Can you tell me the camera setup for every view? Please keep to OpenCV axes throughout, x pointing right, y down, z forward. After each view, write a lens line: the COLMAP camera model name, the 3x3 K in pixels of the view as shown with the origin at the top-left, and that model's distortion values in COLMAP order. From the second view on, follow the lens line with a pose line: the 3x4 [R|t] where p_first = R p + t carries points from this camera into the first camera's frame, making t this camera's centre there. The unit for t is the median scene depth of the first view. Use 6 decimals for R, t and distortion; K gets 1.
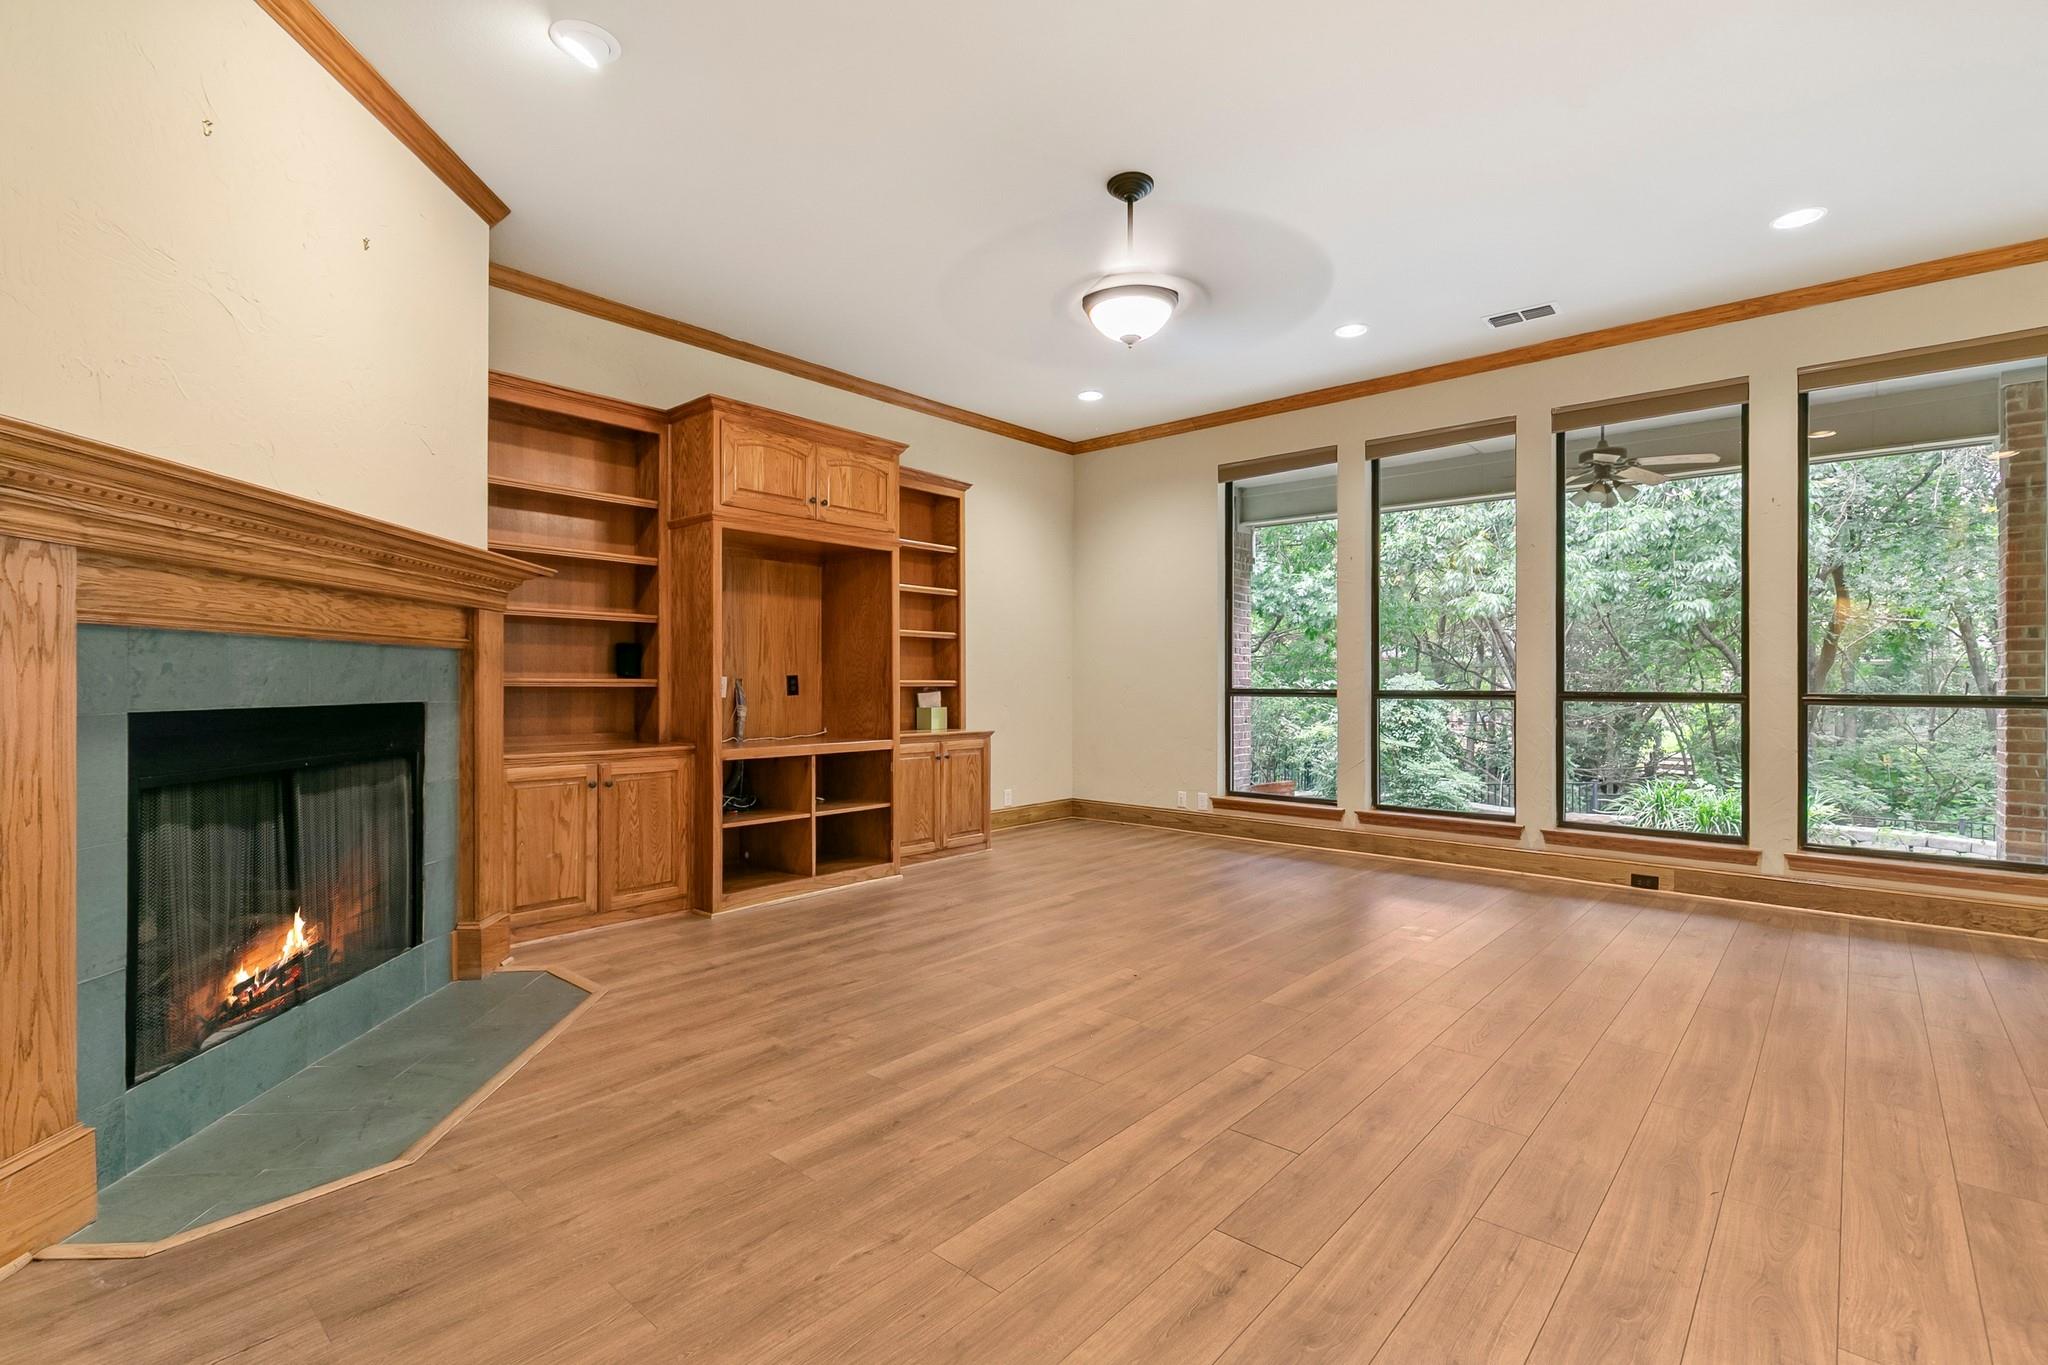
lens RADIAL K [[928.0, 0, 1024.0], [0, 928.0, 682.5], [0, 0, 1]] dist [0.003139, 0.000375]
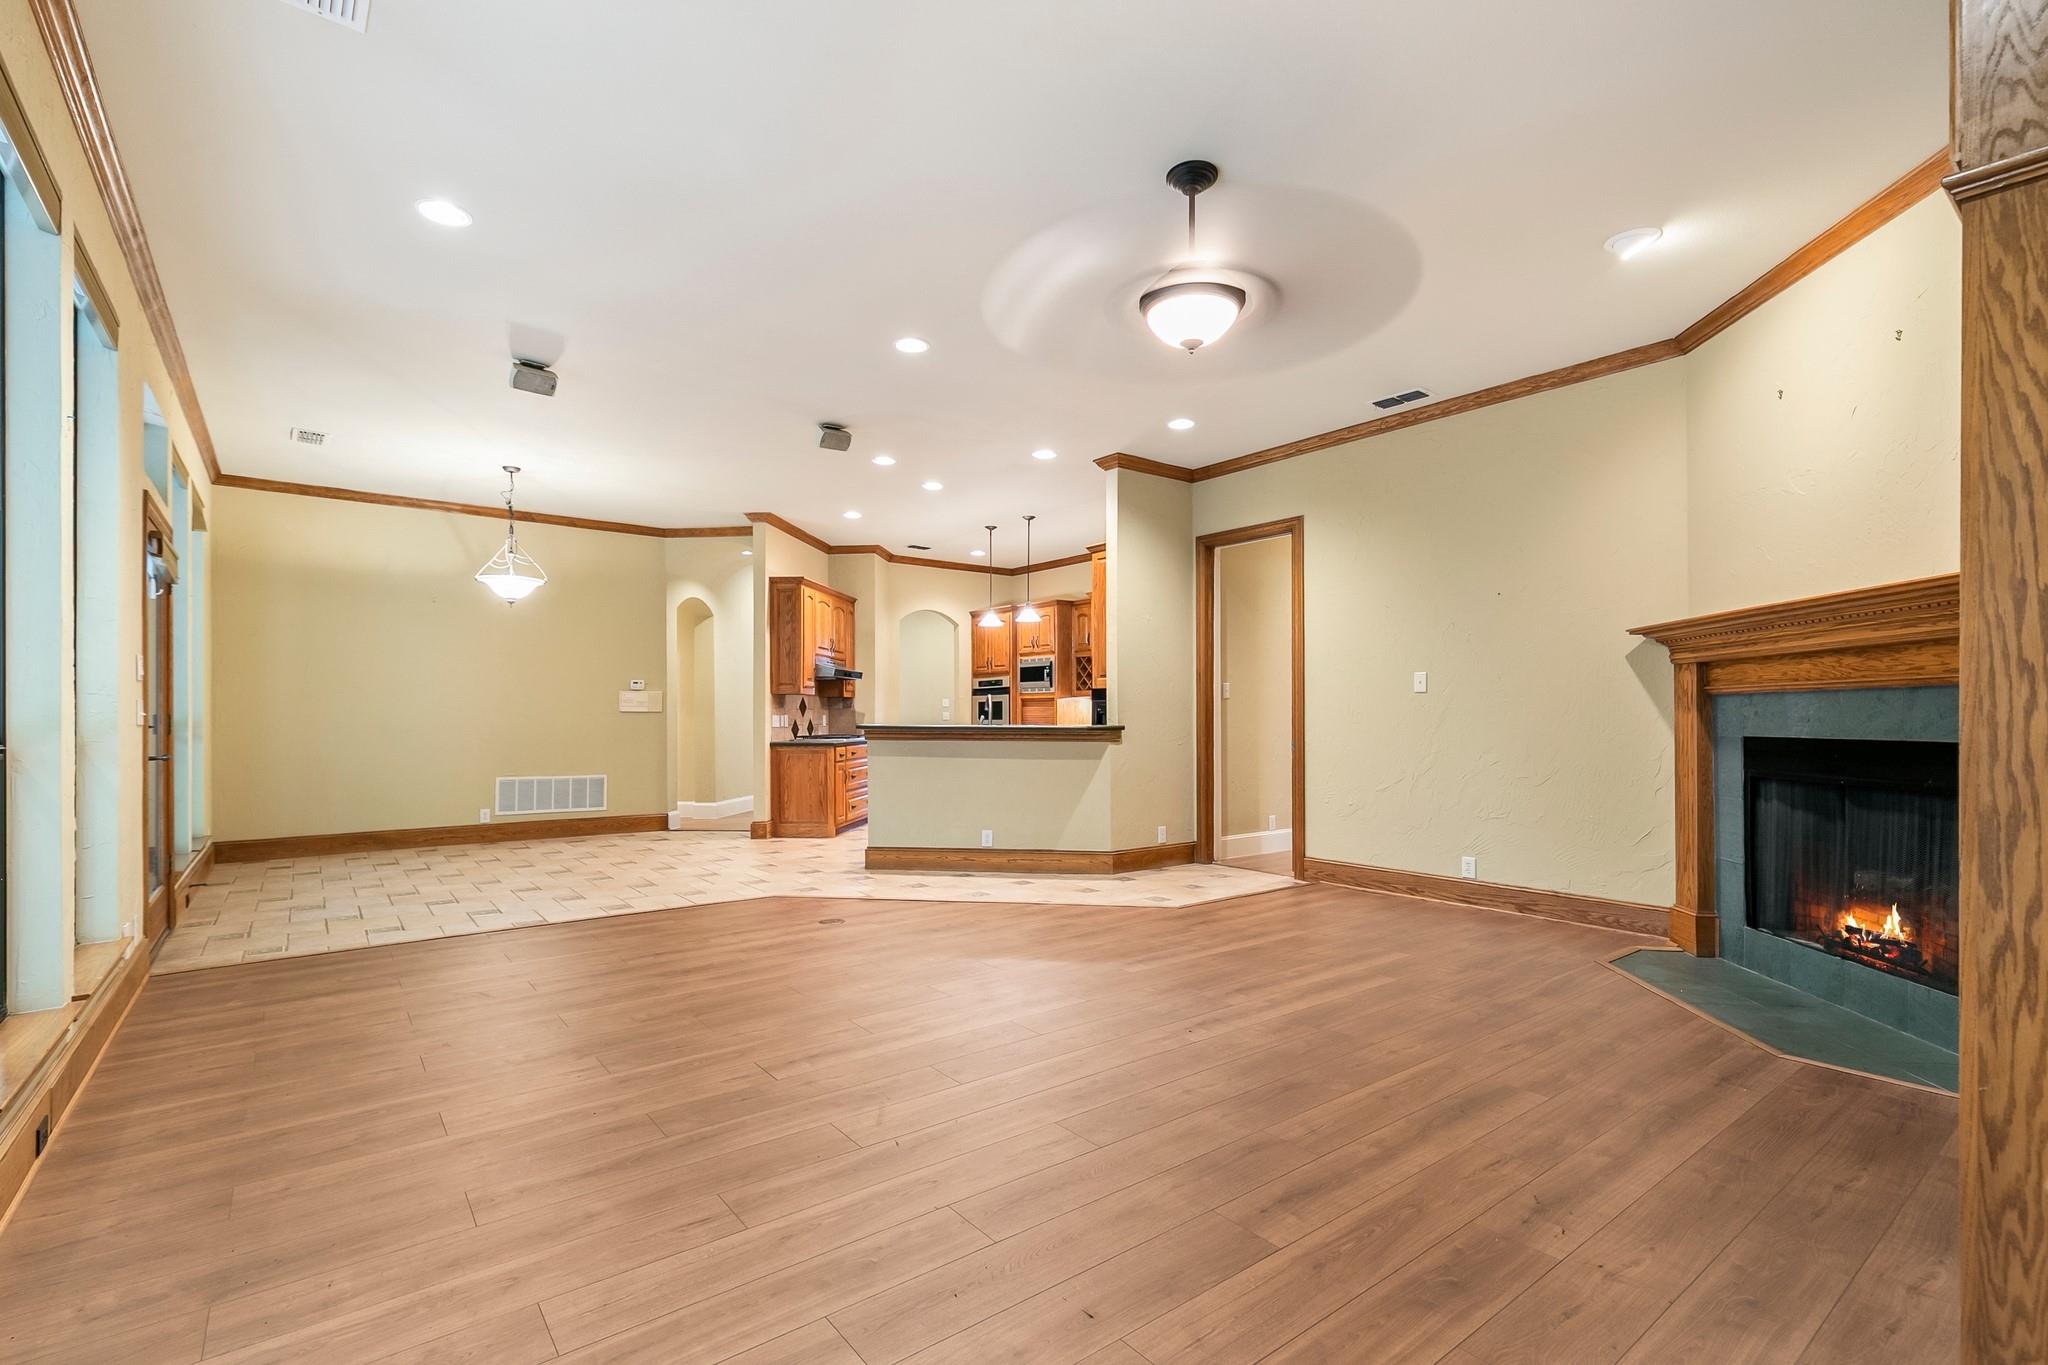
lens RADIAL K [[926.5, 0, 1018.3], [0, 926.5, 707.1], [0, 0, 1]] dist [0.004188, 0.009935]
pose [[-0.981697, 0.001186, 0.190447, 0.122892], [-0.000898, 0.999941, -0.010860, -0.004557], [-0.190449, -0.010833, -0.981637, 2.184970]]
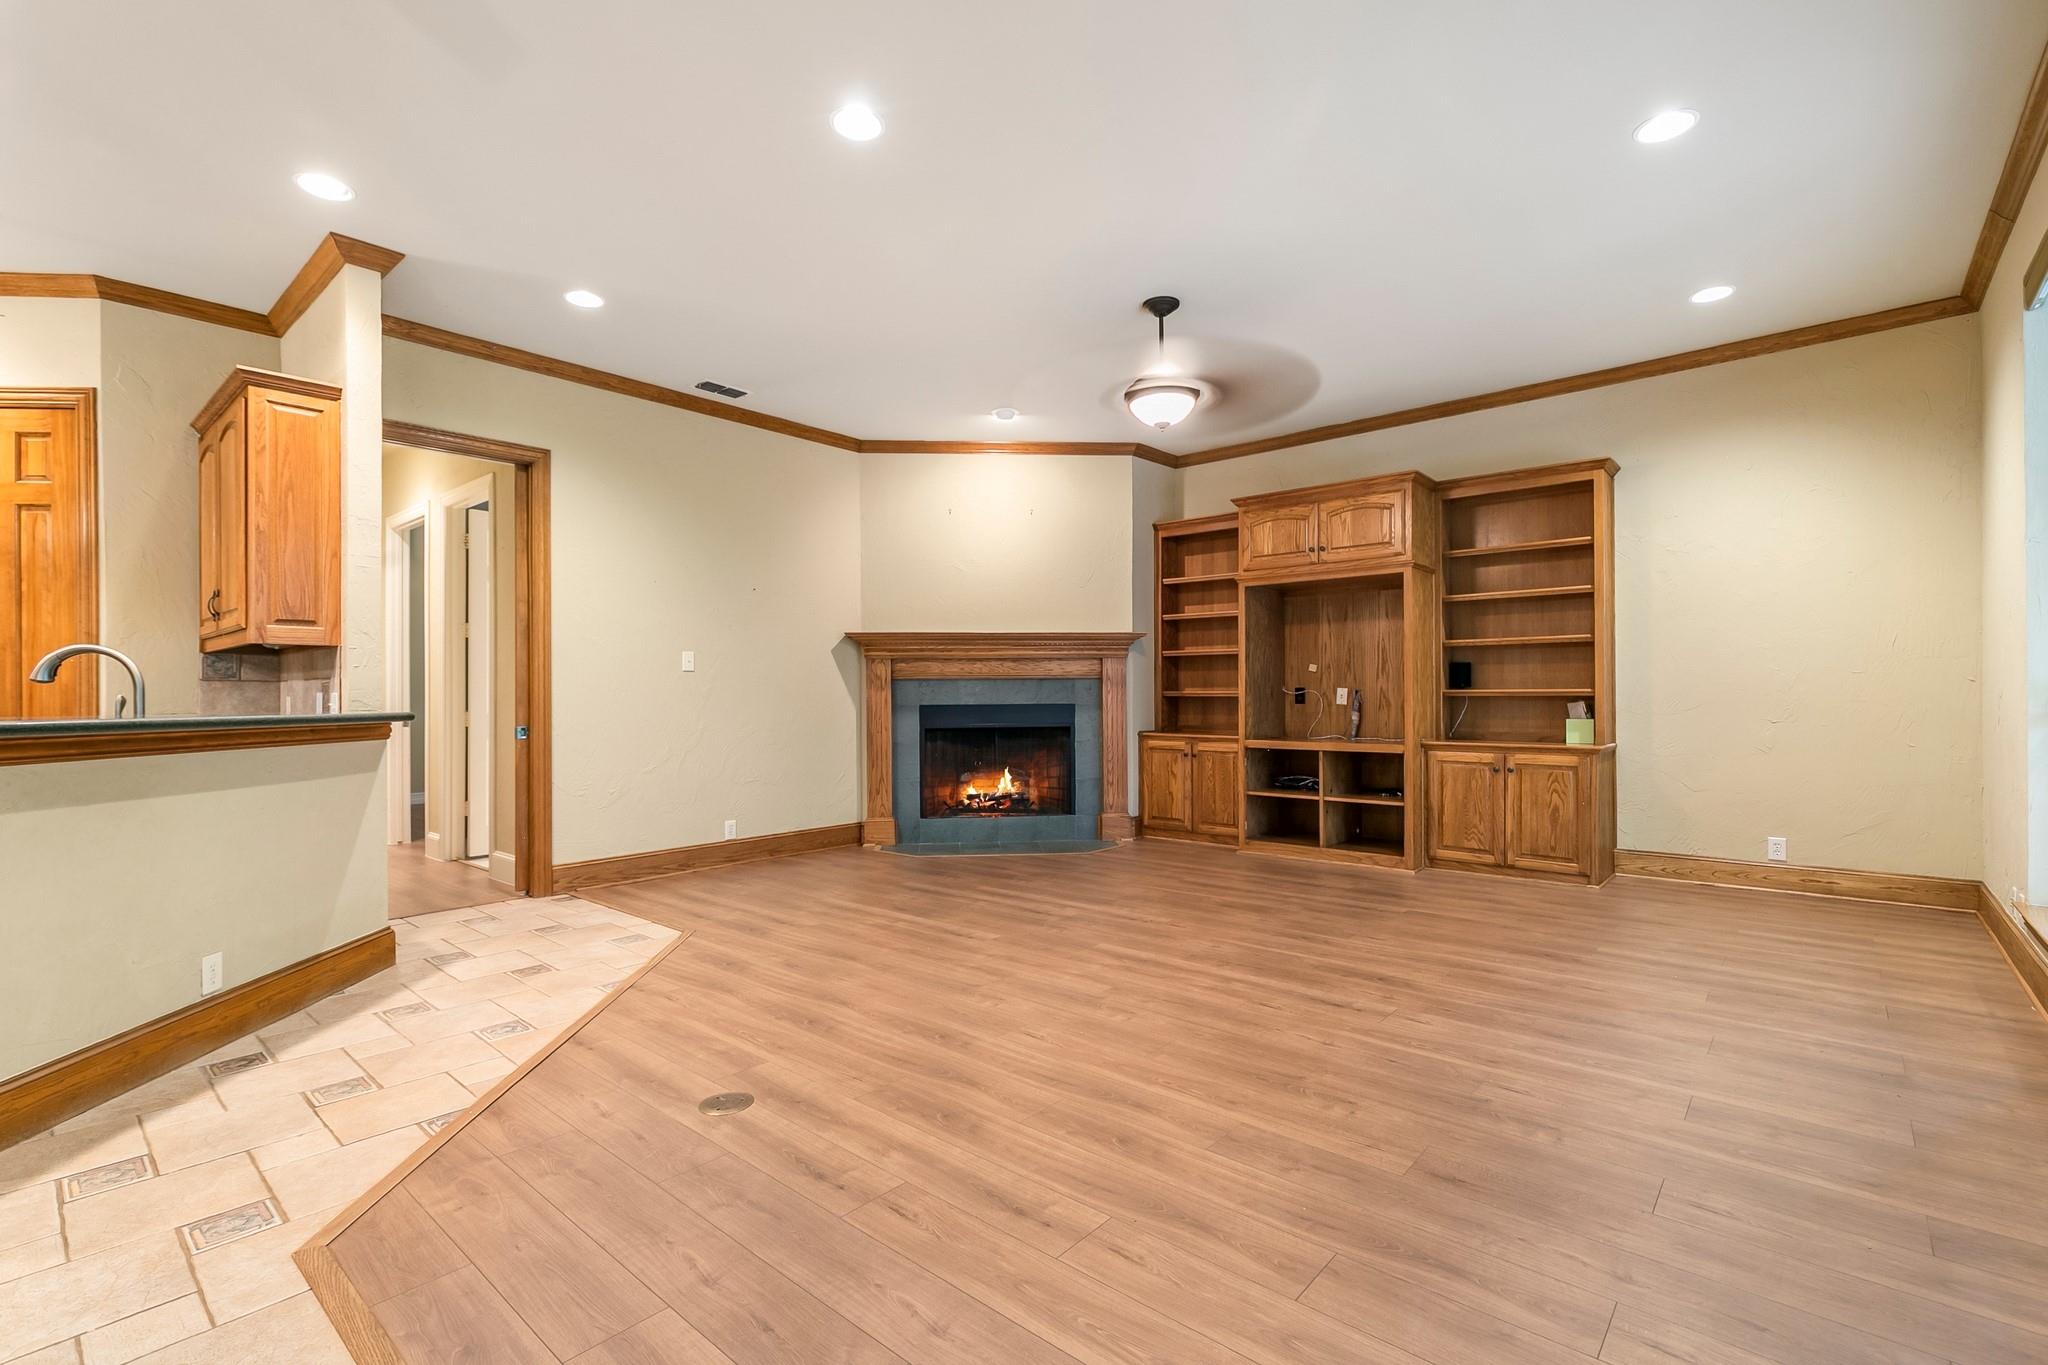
lens RADIAL K [[920.5, 0, 1024.0], [0, 920.5, 682.5], [0, 0, 1]] dist [0.015930, 0.000119]
pose [[0.007386, -0.013814, -0.999877, 1.565849], [0.007757, 0.999875, -0.013756, 0.000153], [0.999943, -0.007655, 0.007493, 0.905863]]
